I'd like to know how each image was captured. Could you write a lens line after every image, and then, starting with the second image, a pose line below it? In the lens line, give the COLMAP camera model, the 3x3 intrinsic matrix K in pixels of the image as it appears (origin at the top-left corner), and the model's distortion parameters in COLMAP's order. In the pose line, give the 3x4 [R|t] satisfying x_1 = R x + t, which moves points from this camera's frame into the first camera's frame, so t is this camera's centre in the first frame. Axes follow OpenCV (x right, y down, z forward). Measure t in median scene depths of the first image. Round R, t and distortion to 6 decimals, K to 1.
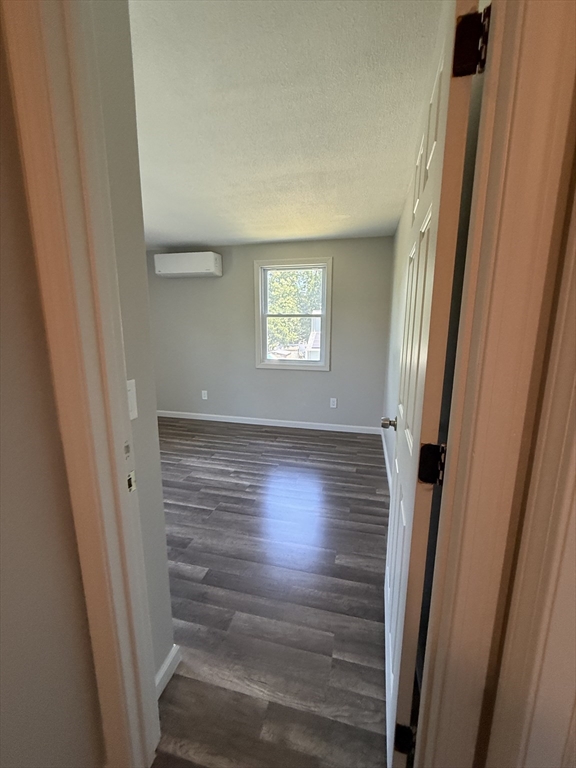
lens RADIAL K [[326.6, 0, 288.0], [0, 326.6, 384.0], [0, 0, 1]] dist [0.000182, 0.000023]
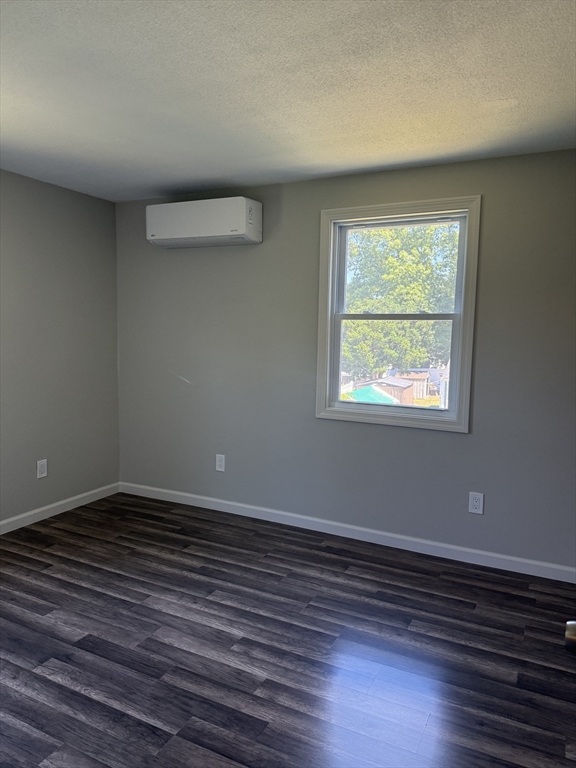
lens RADIAL K [[551.5, 0, 285.3], [0, 551.5, 384.7], [0, 0, 1]] dist [0.072972, -0.110042]
pose [[0.970274, 0.038275, -0.238964, 0.064292], [-0.058079, 0.995385, -0.076388, -0.035437], [0.234937, 0.087996, 0.968019, 0.171418]]
